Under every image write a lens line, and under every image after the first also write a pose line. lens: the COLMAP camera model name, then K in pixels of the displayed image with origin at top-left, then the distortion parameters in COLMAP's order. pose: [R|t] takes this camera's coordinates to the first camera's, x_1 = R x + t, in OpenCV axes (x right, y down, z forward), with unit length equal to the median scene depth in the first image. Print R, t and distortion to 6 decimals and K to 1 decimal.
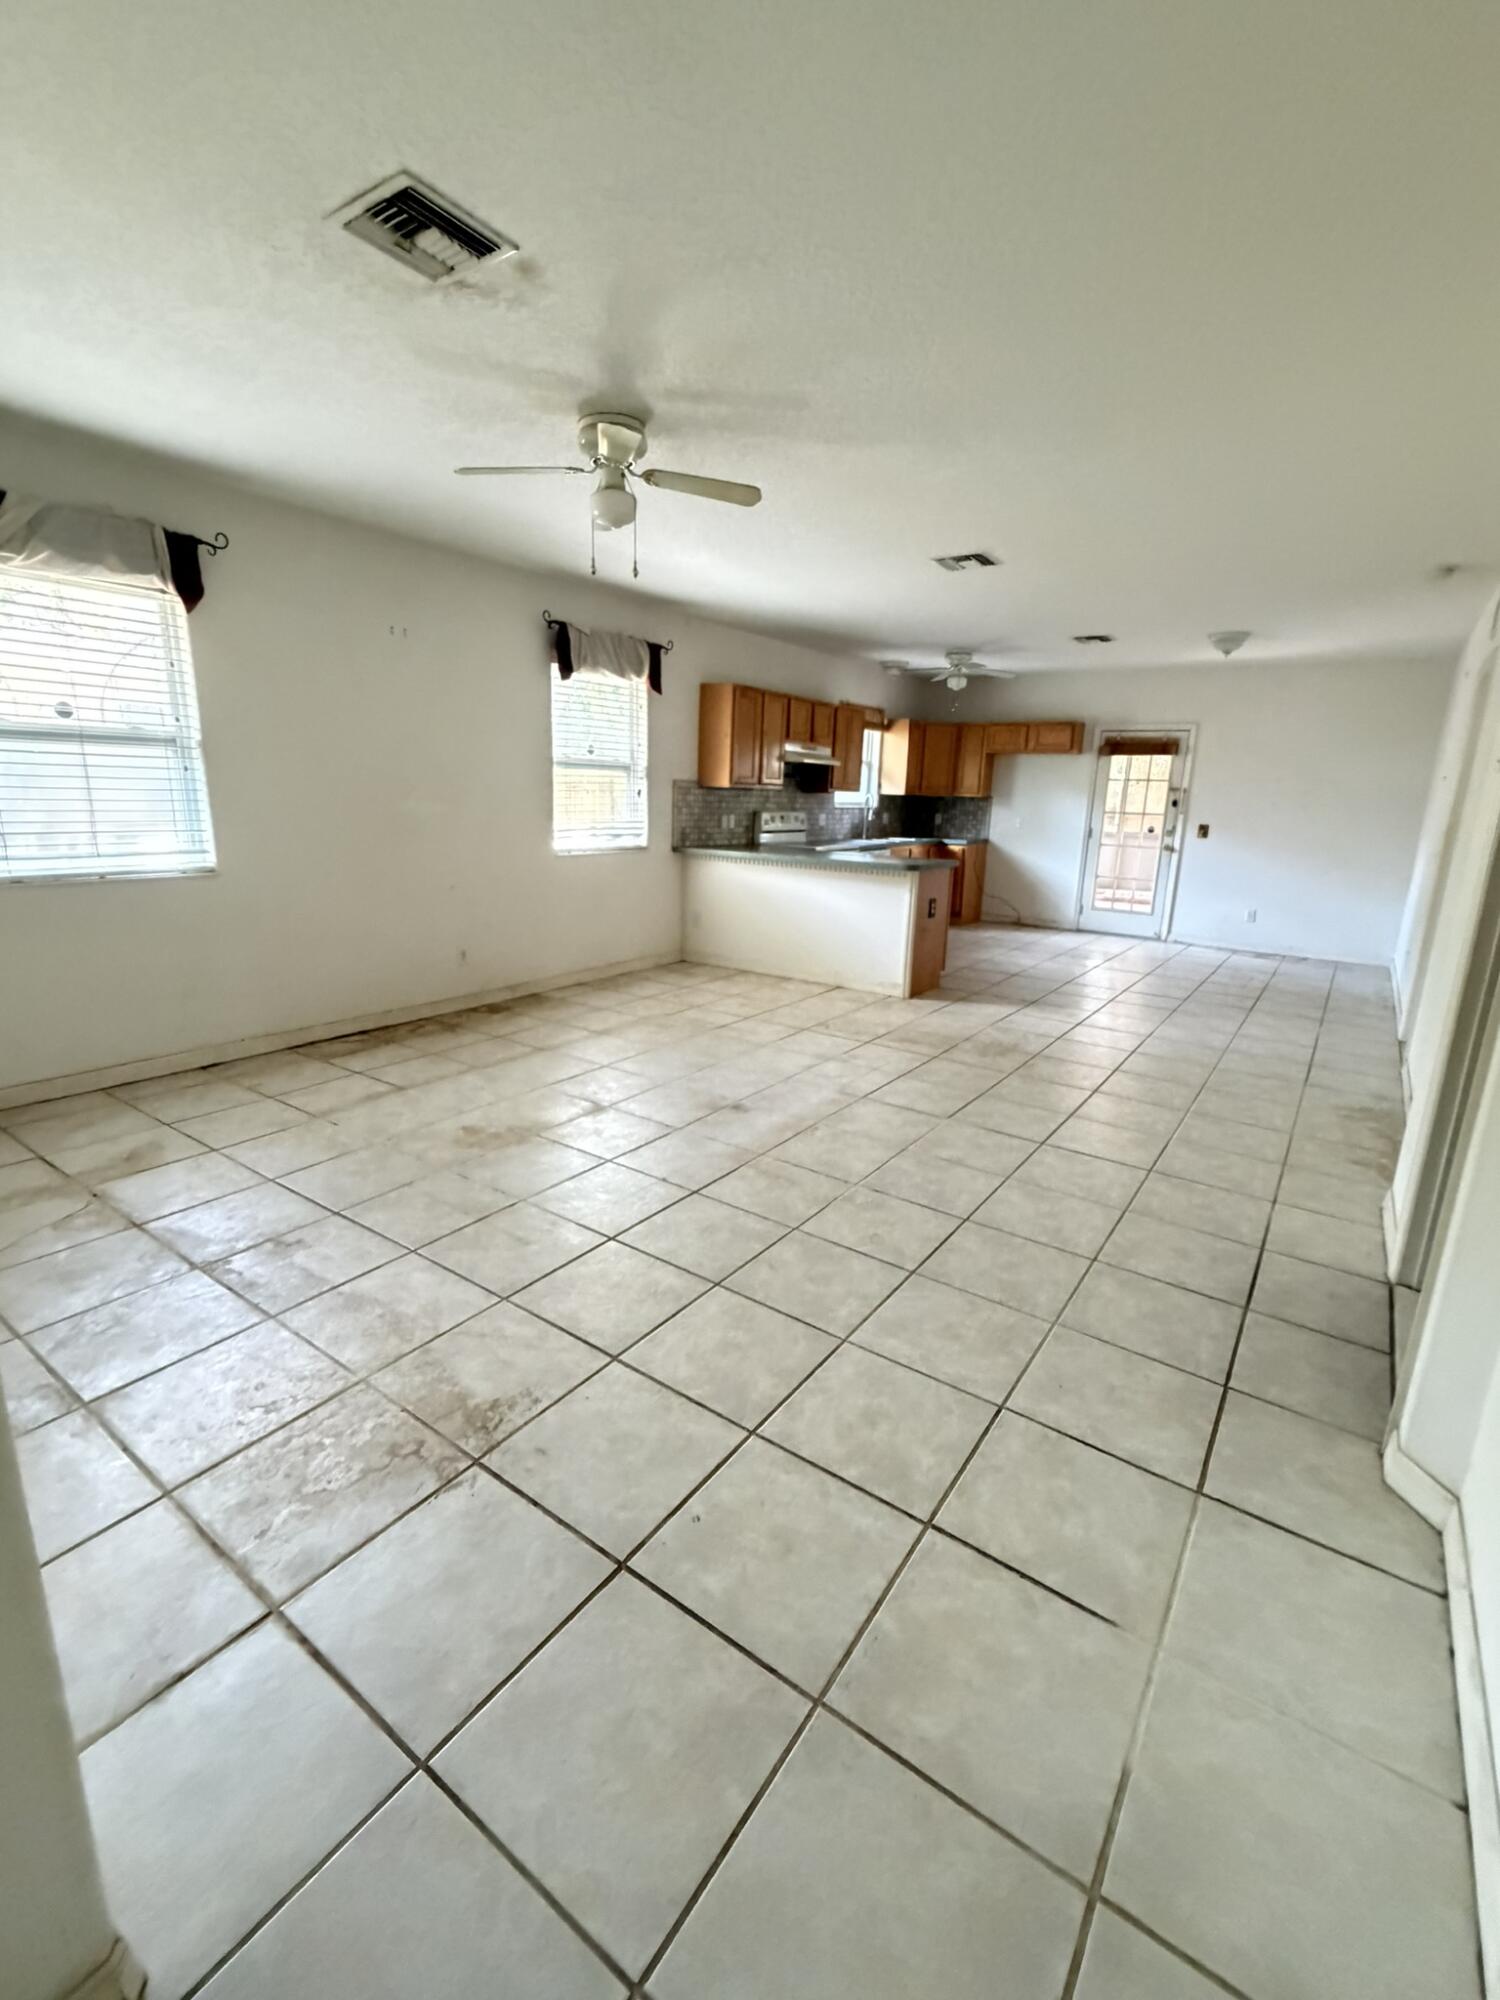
lens RADIAL K [[868.5, 0, 745.6], [0, 868.5, 1008.4], [0, 0, 1]] dist [-0.002798, 0.003104]
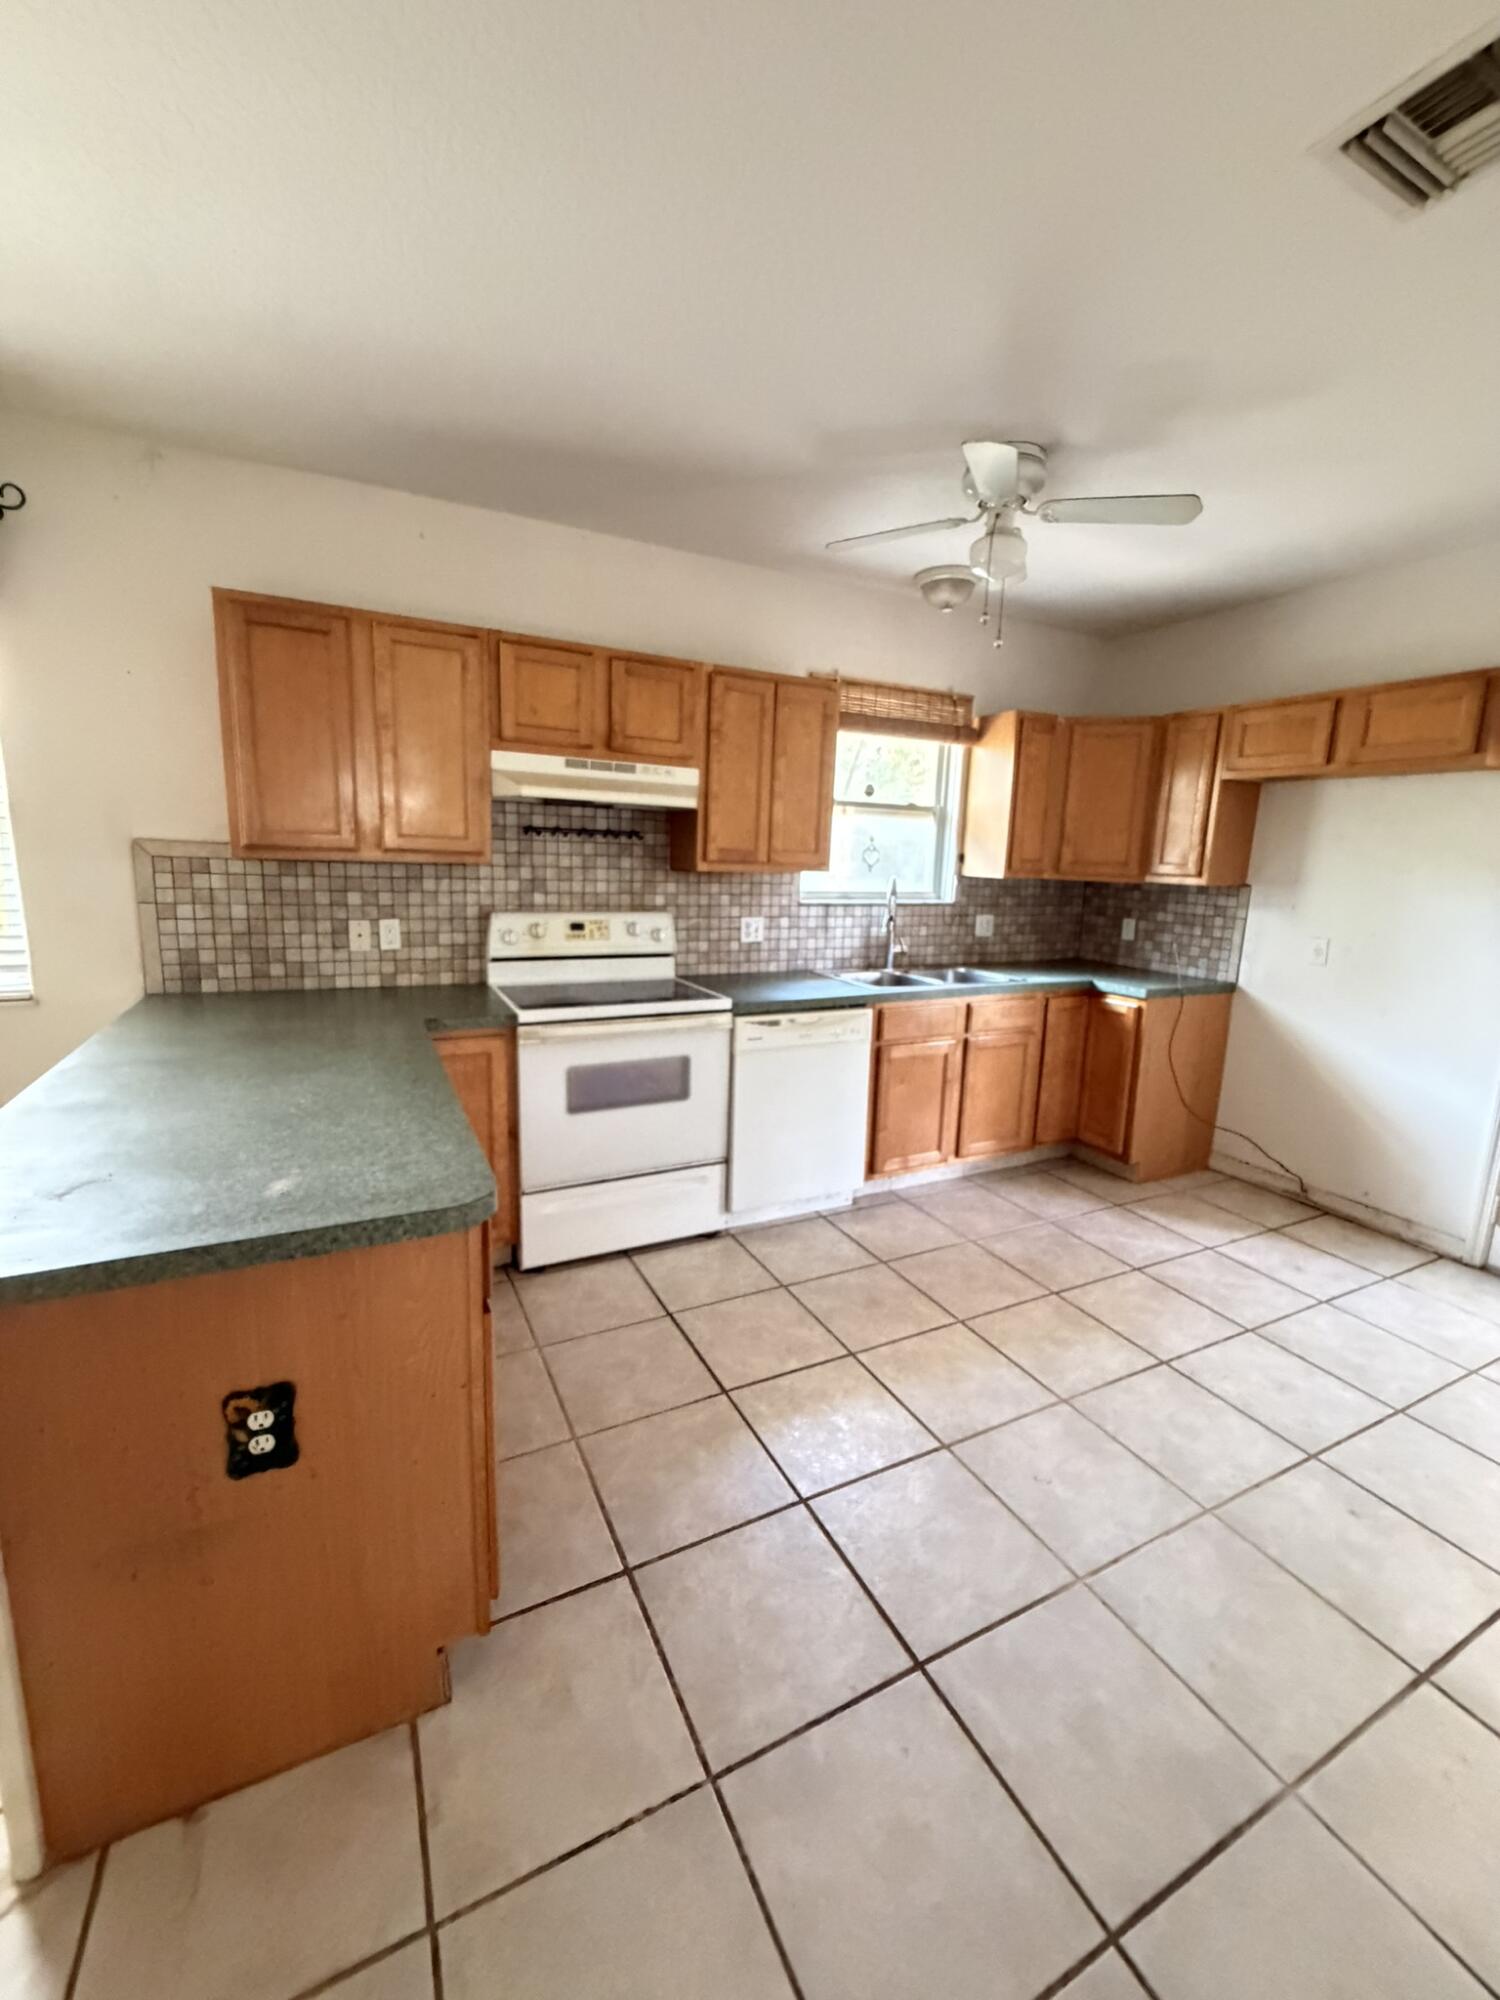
lens RADIAL K [[802.7, 0, 746.8], [0, 802.7, 992.4], [0, 0, 1]] dist [-0.000948, 0.000339]
pose [[0.882972, 0.082350, -0.462147, 0.472546], [-0.120506, 0.991264, -0.053604, -0.265540], [0.453695, 0.103022, 0.885182, 1.034824]]
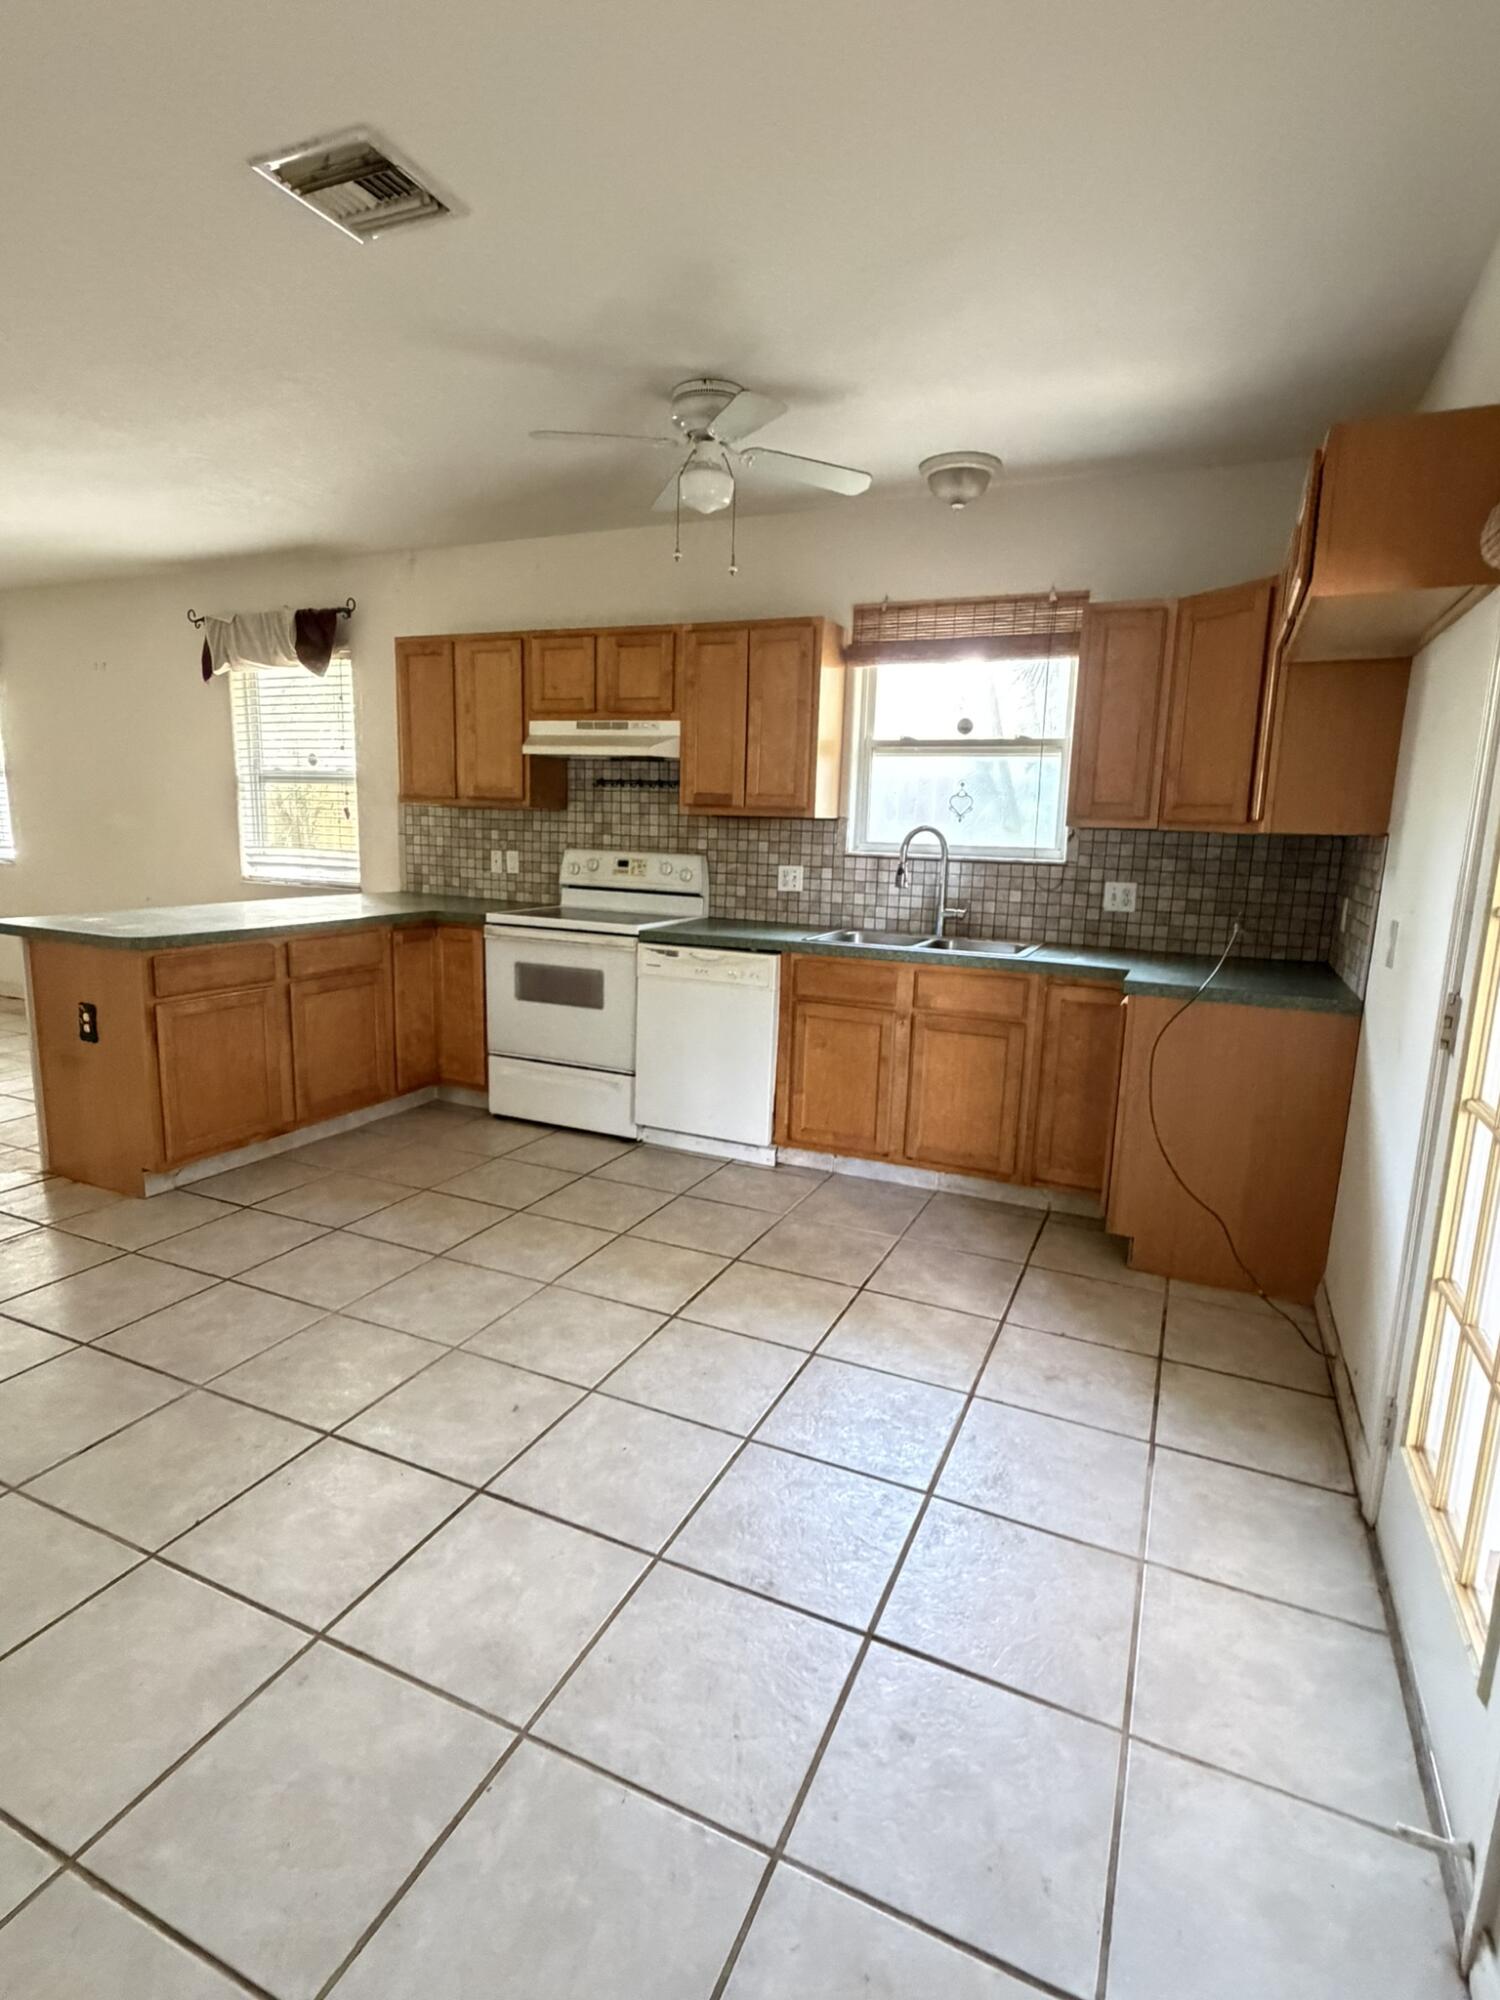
lens RADIAL K [[1014.1, 0, 743.9], [0, 1014.1, 996.5], [0, 0, 1]] dist [0.000819, 0.000044]
pose [[0.189416, 0.150277, -0.970329, 0.998237], [-0.260098, 0.960597, 0.097996, -0.336384], [0.946821, 0.233818, 0.221039, 1.449397]]
